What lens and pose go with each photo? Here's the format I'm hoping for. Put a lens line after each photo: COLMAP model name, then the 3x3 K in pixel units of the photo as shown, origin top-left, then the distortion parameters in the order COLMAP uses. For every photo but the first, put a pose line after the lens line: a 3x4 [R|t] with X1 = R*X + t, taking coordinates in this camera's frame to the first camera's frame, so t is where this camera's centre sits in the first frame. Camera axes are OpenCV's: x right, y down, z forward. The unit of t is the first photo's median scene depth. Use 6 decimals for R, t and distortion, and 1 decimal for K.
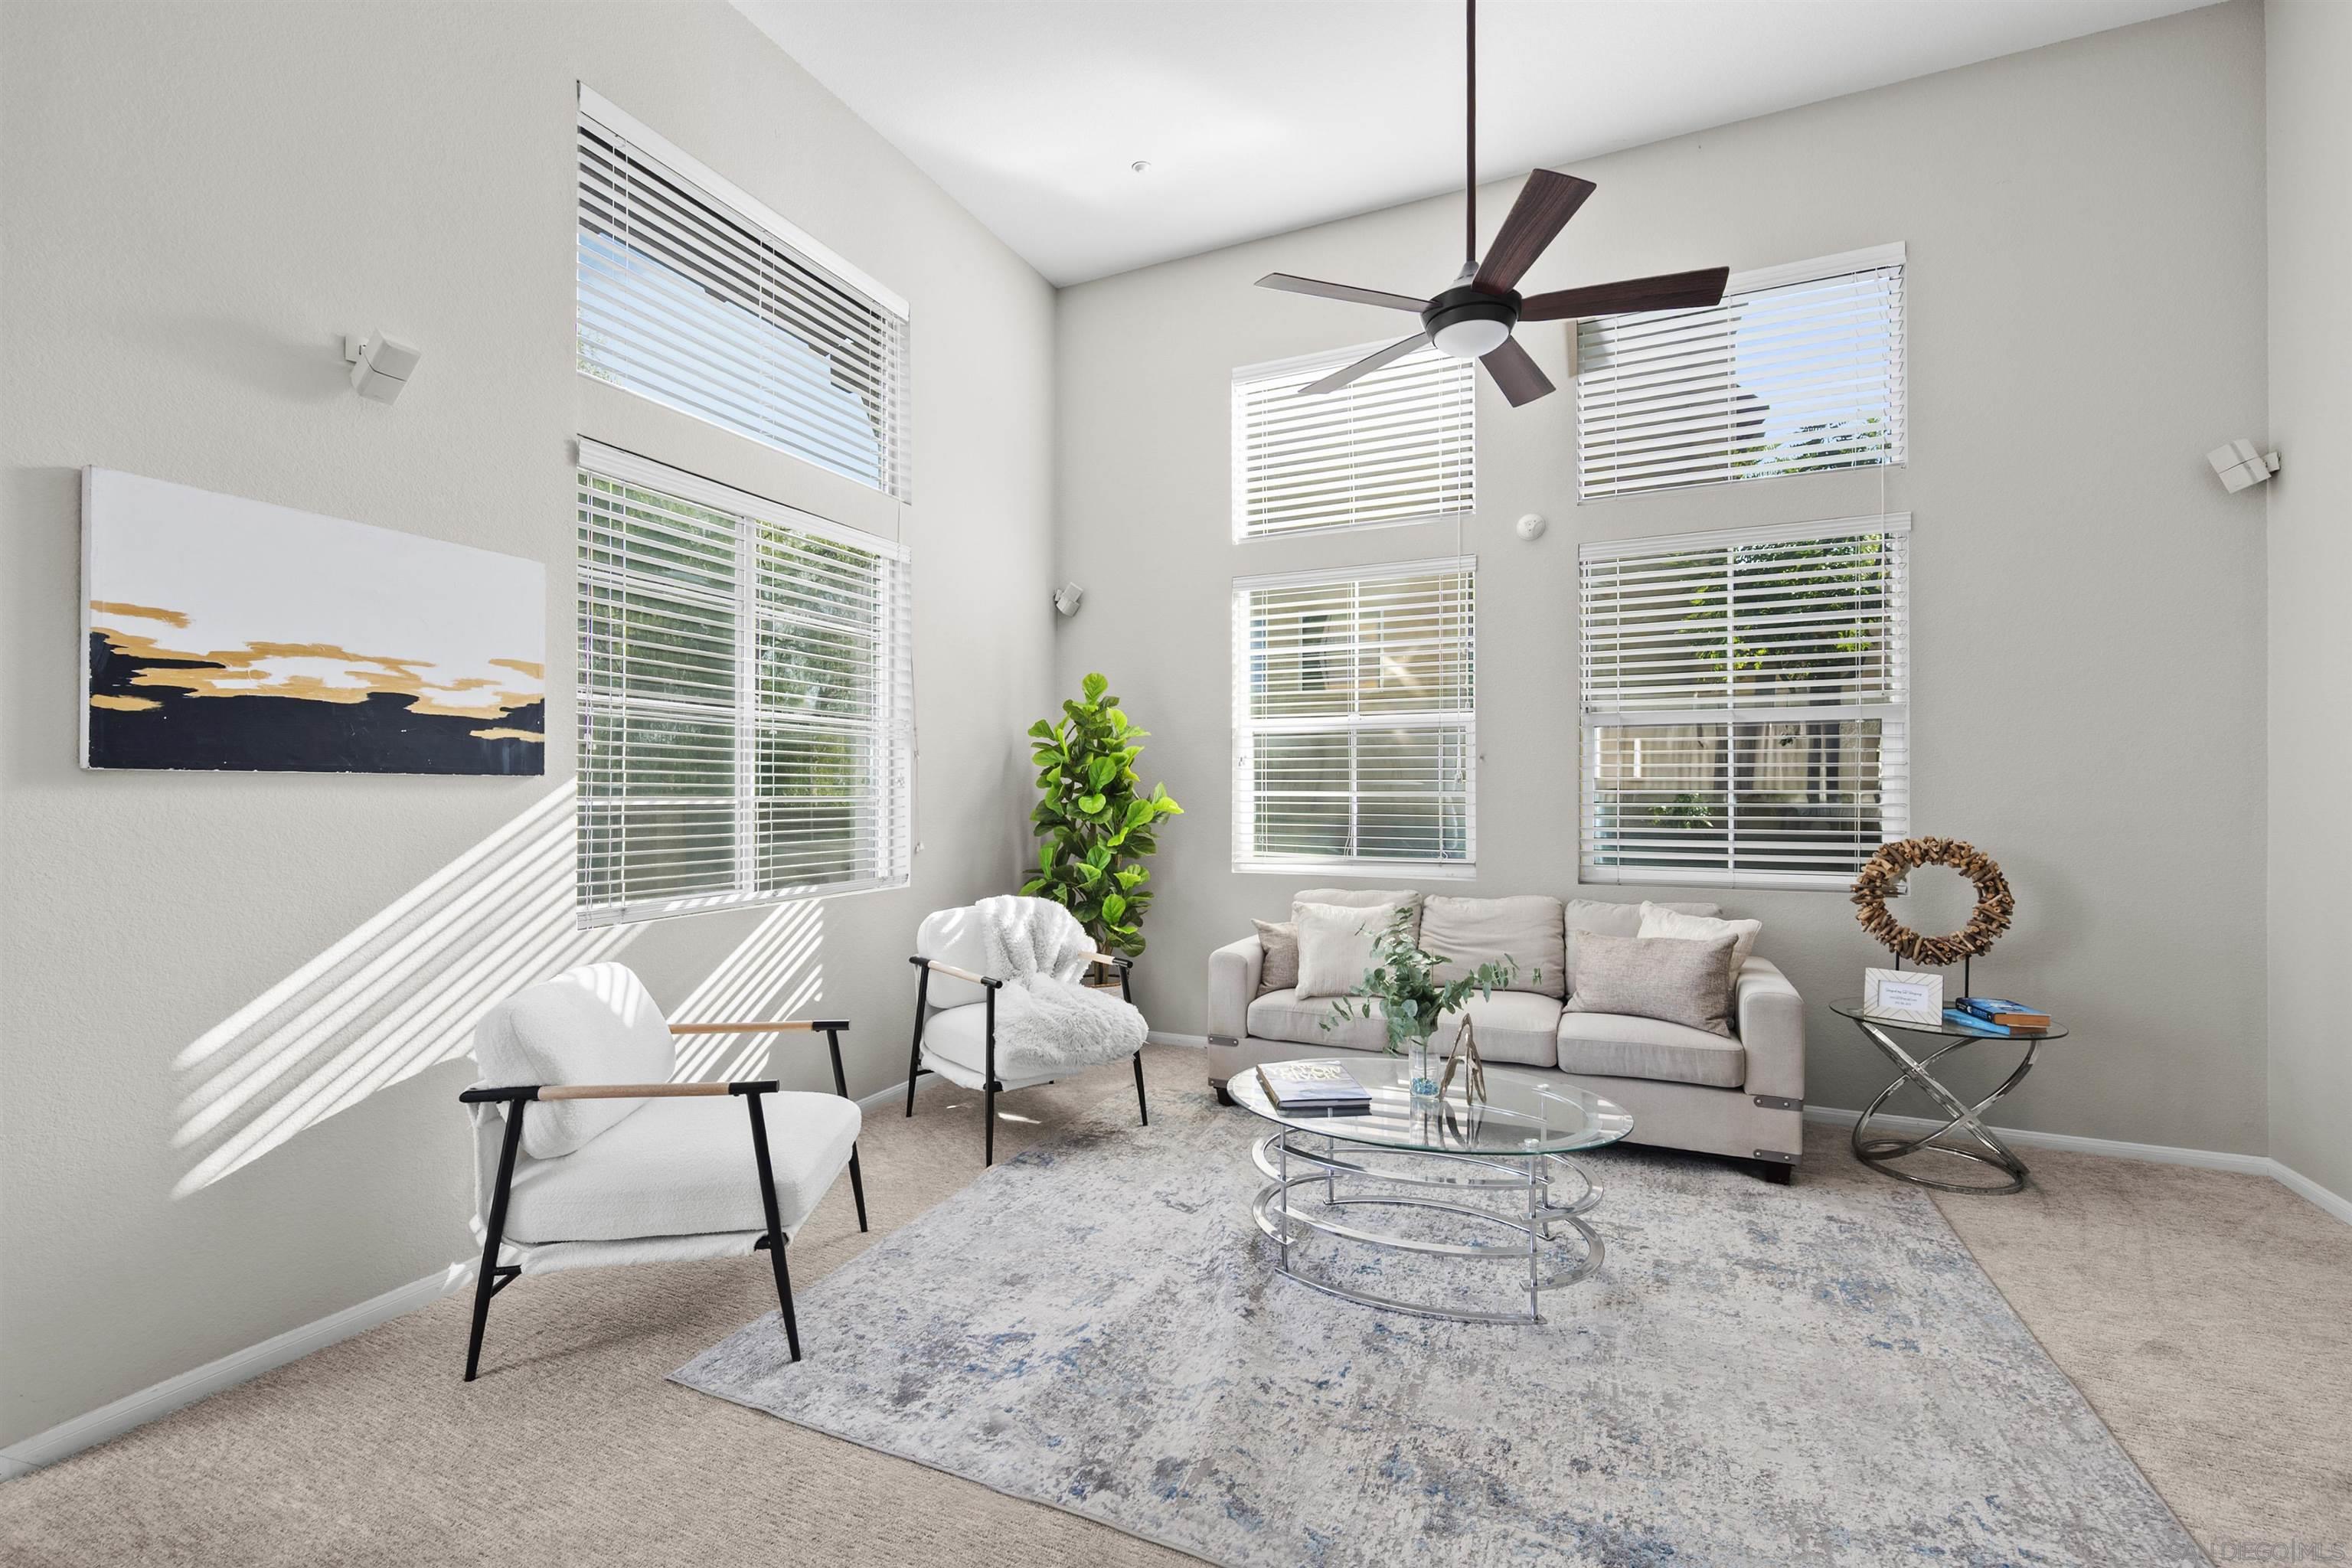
lens RADIAL K [[990.9, 0, 1176.0], [0, 990.9, 784.0], [0, 0, 1]] dist [0.001766, 0.000286]
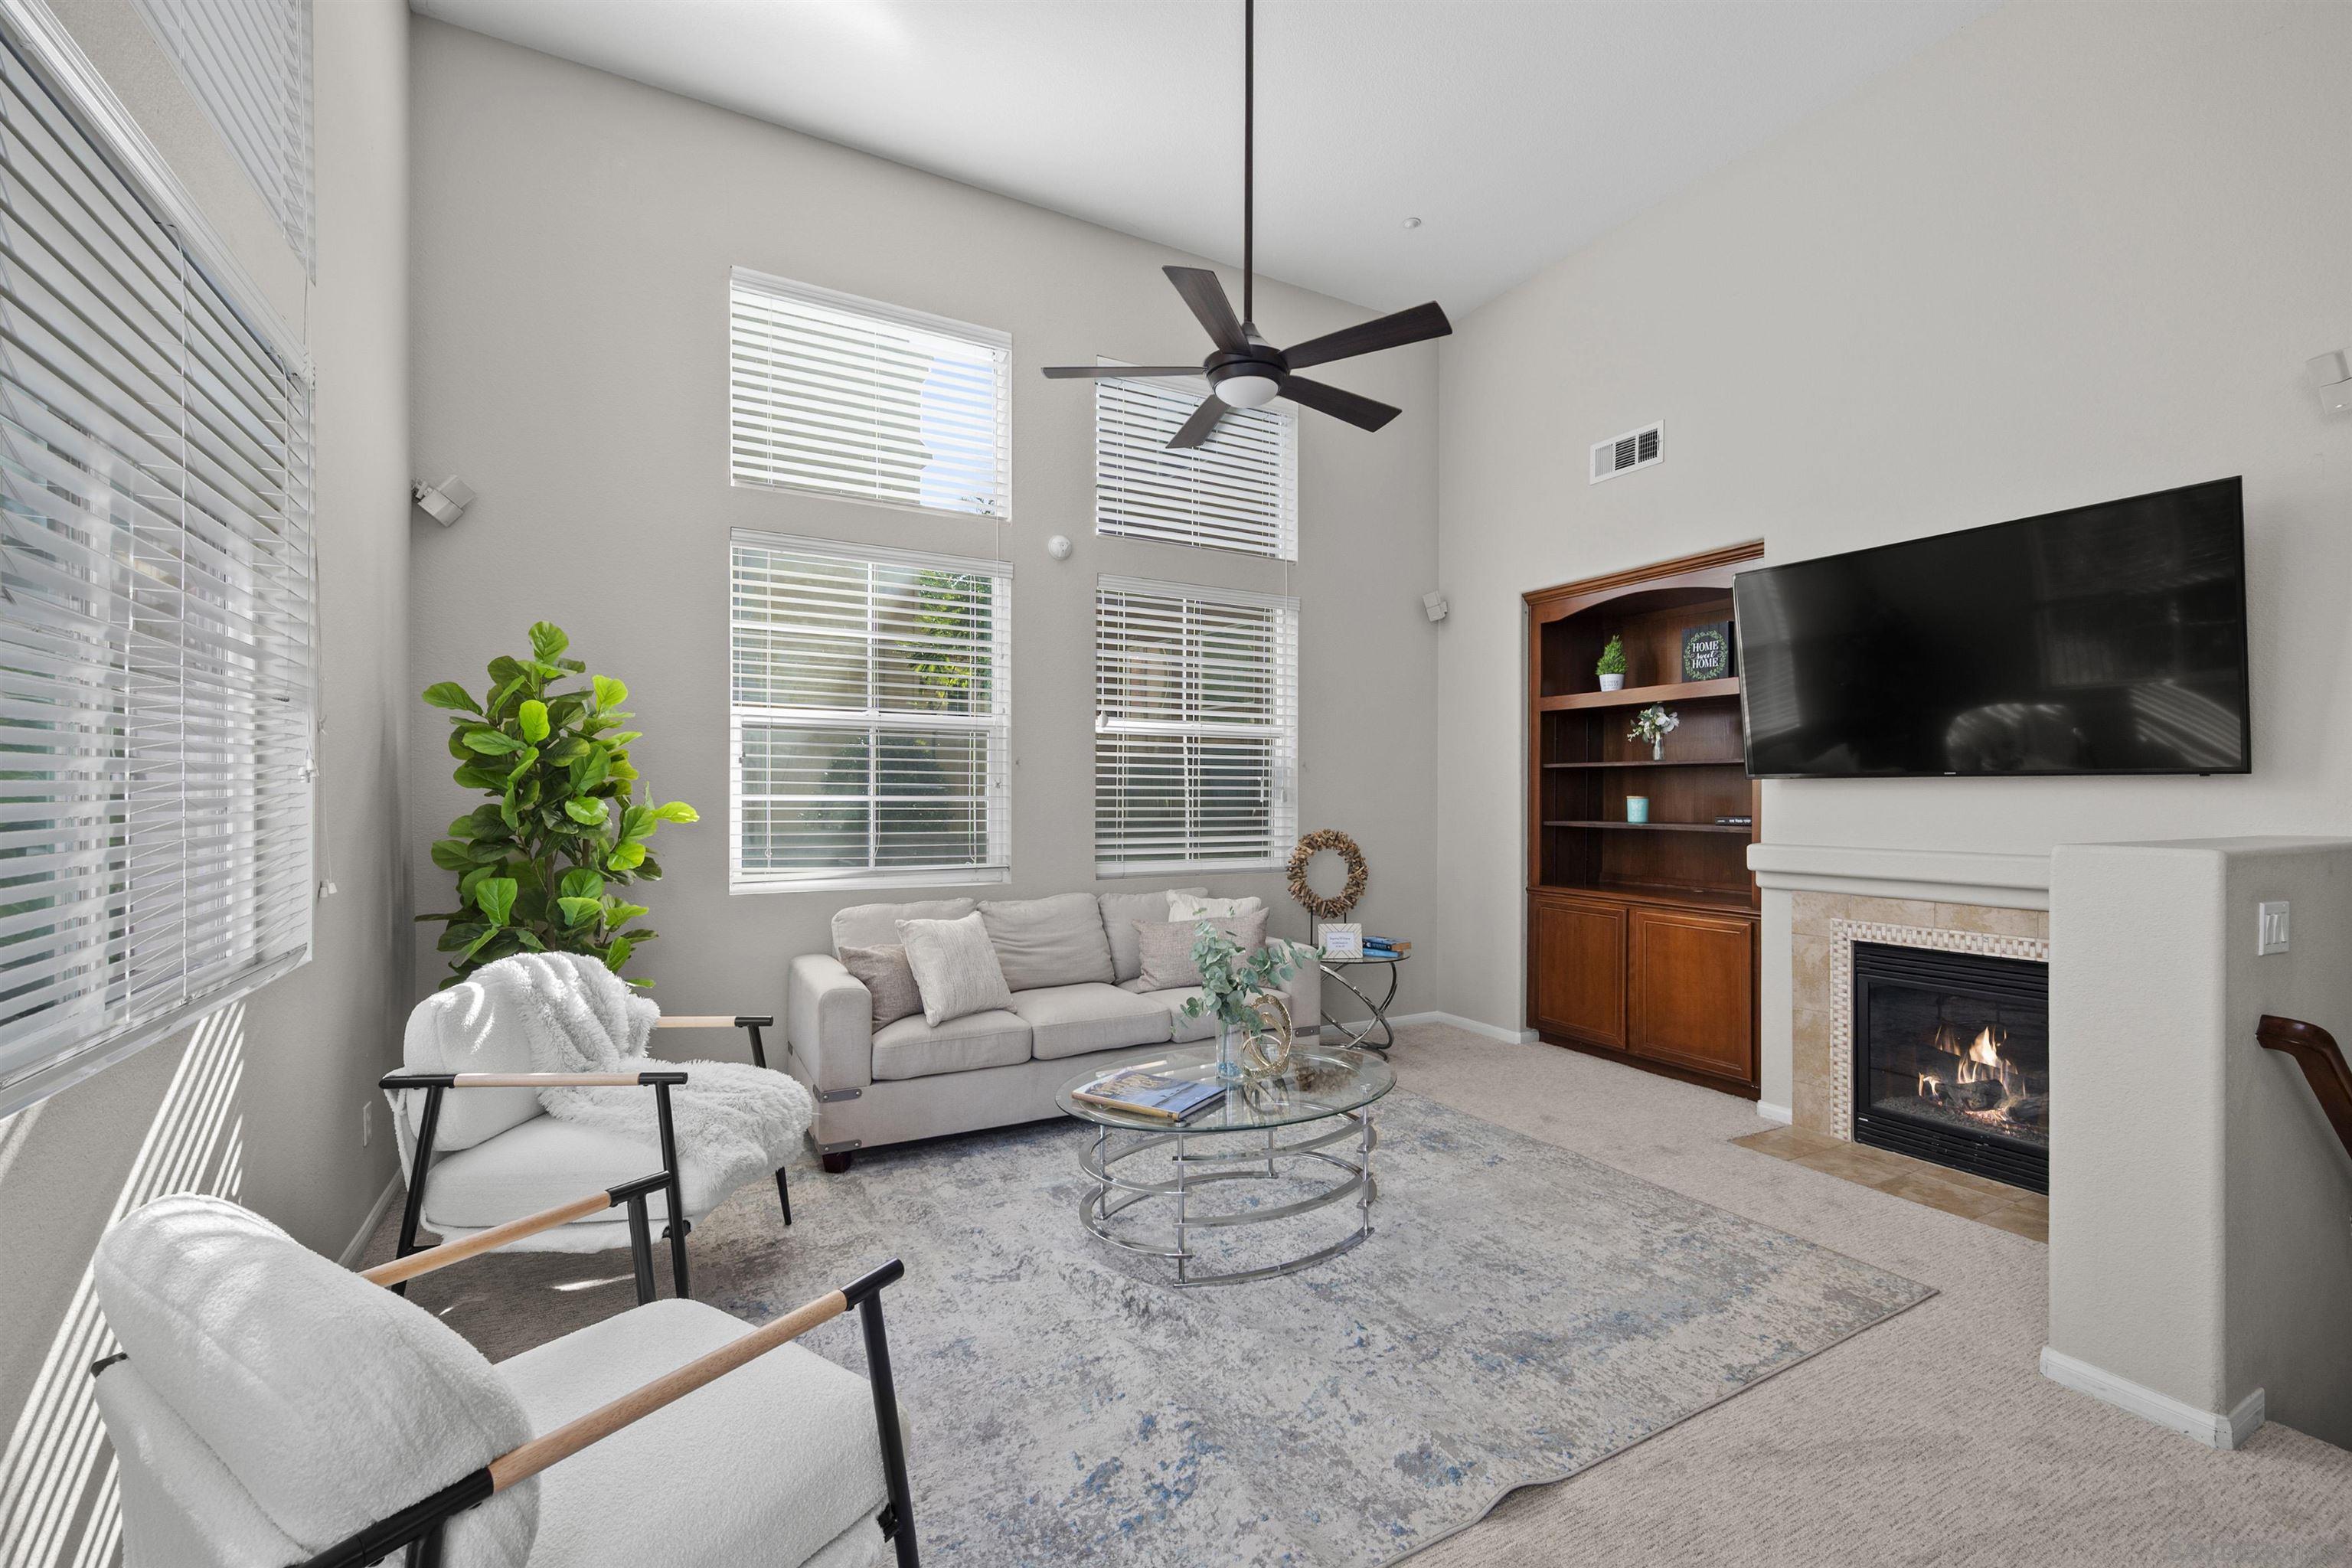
lens RADIAL K [[991.8, 0, 1188.4], [0, 991.8, 795.8], [0, 0, 1]] dist [0.009172, 0.000087]
pose [[0.592864, 0.005208, 0.805286, -0.518825], [-0.011993, 0.999925, 0.002362, 0.003311], [-0.805214, -0.011058, 0.592882, 0.314777]]
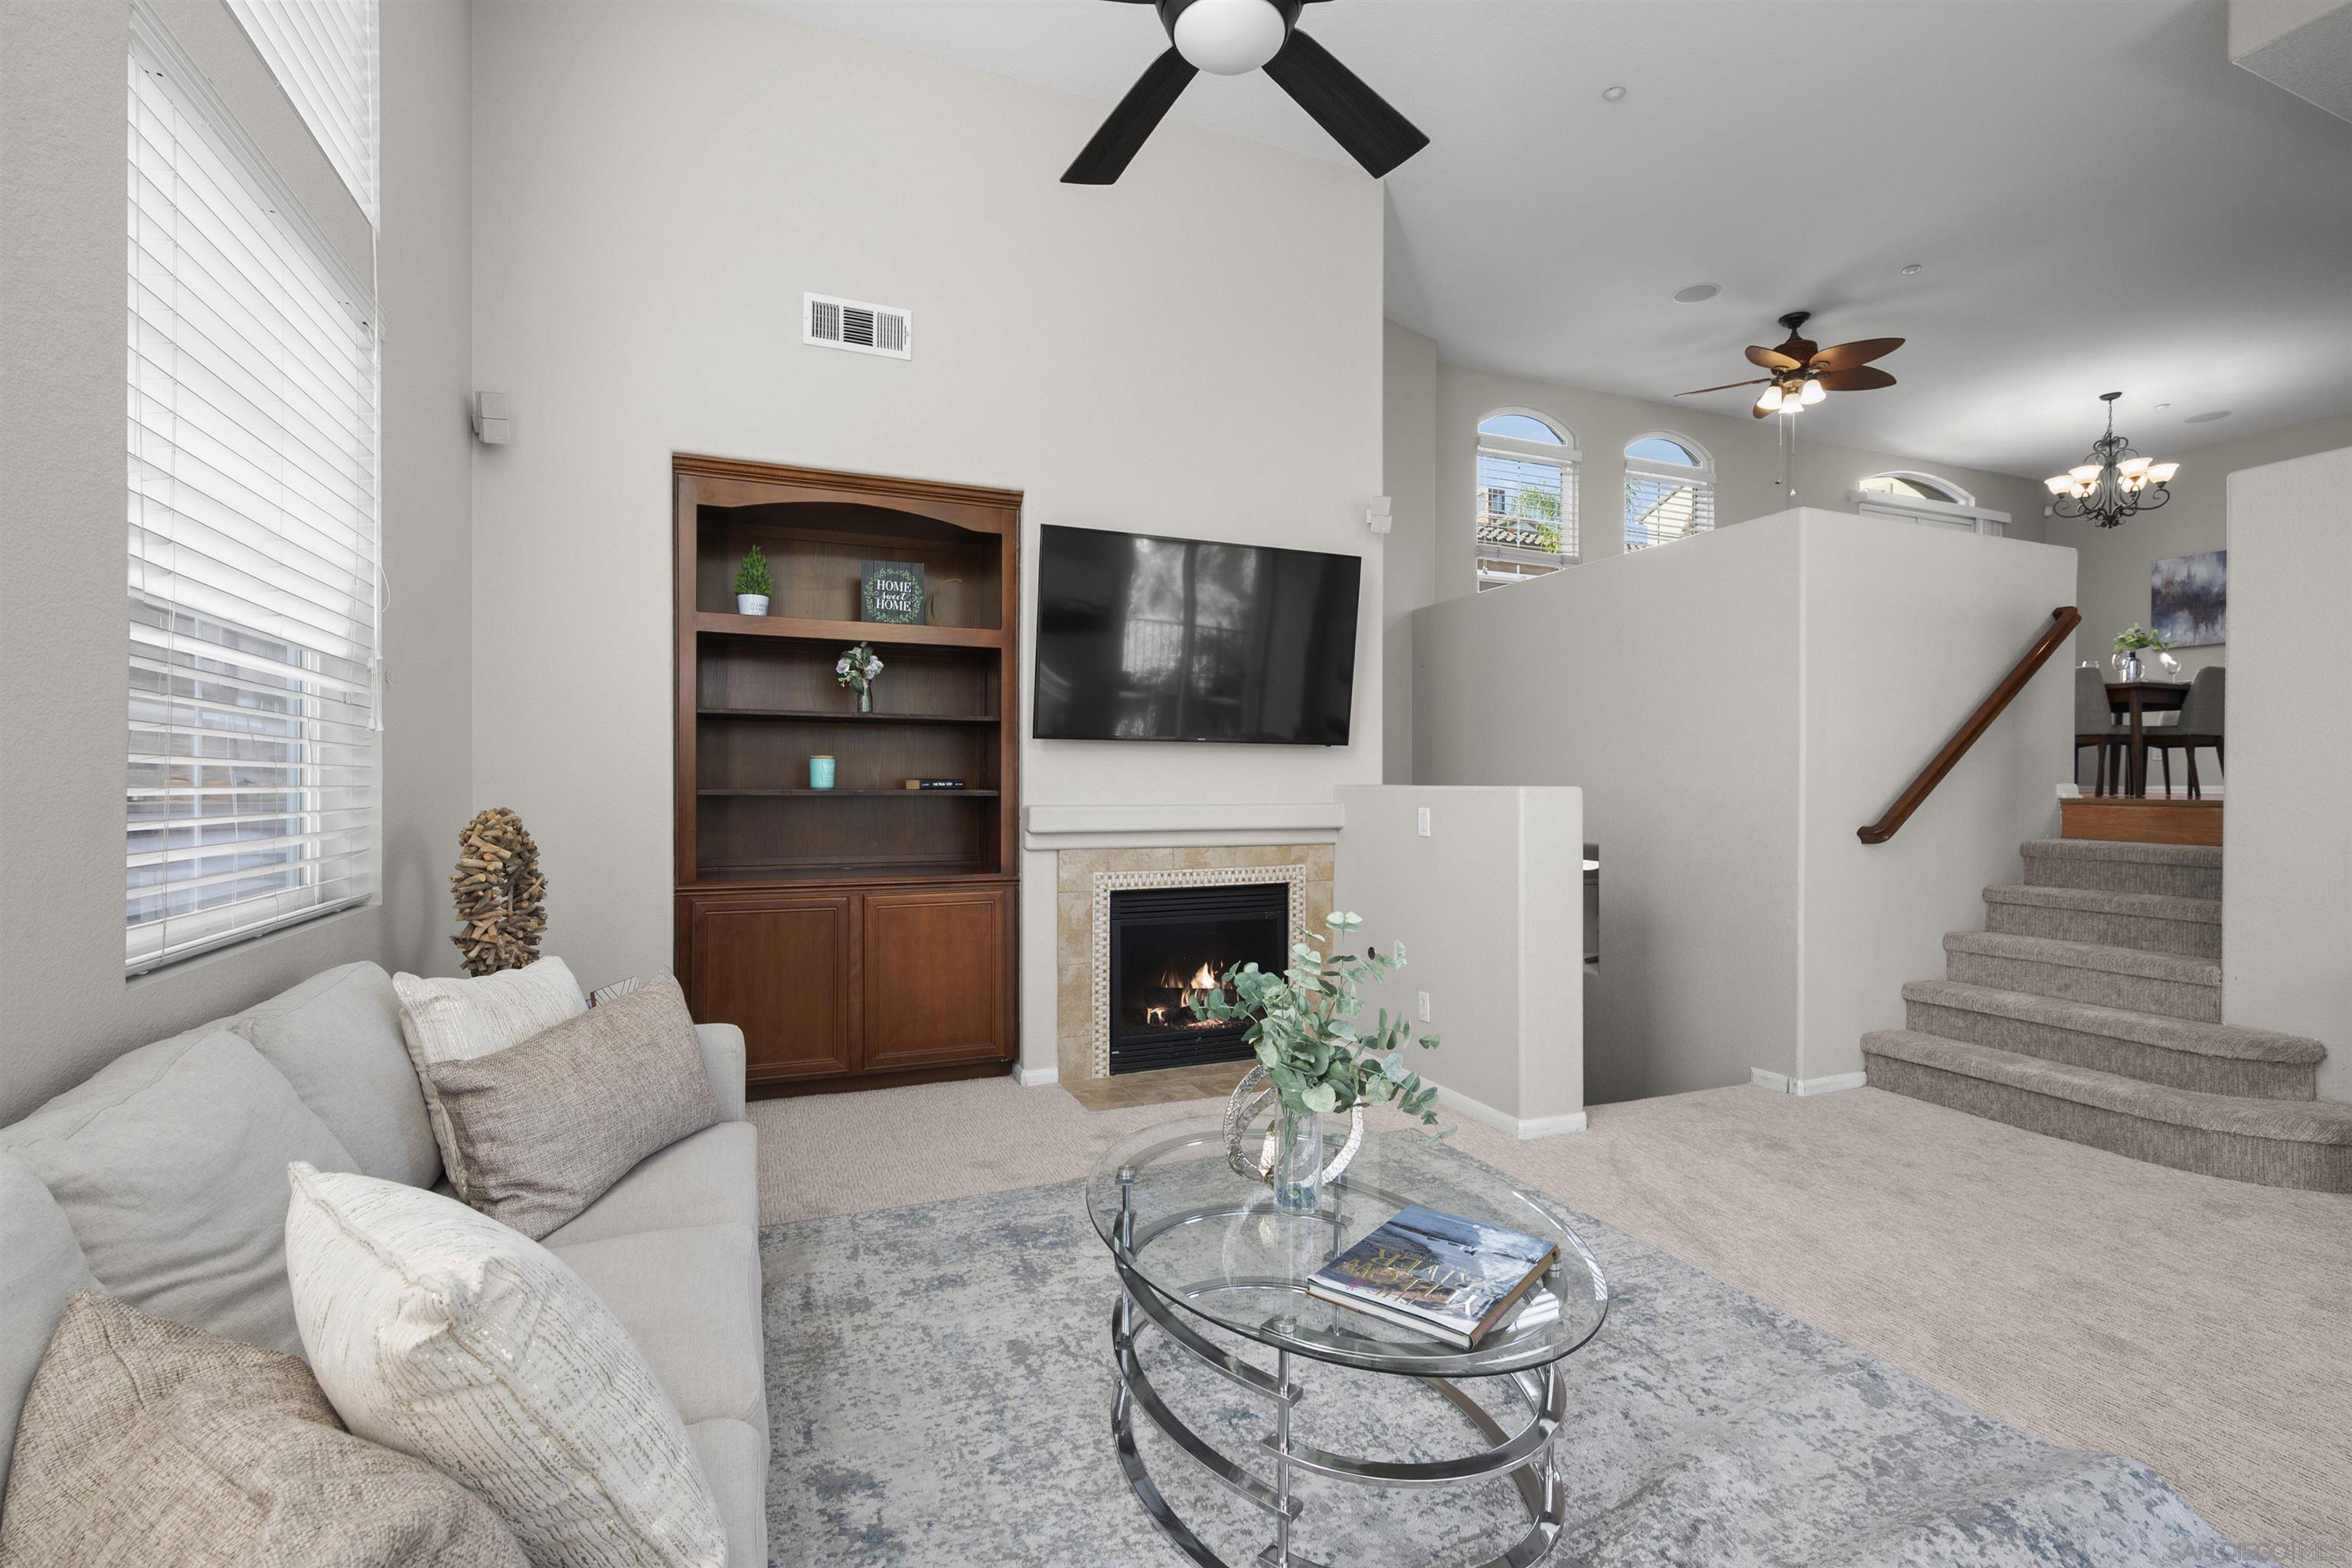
lens RADIAL K [[1051.8, 0, 1181.5], [0, 1051.8, 787.8], [0, 0, 1]] dist [0.001313, 0.000281]
pose [[-0.733193, -0.001687, 0.680019, -0.119810], [-0.007092, 0.999962, -0.005166, 0.039120], [-0.679984, -0.008610, -0.733176, 1.230695]]
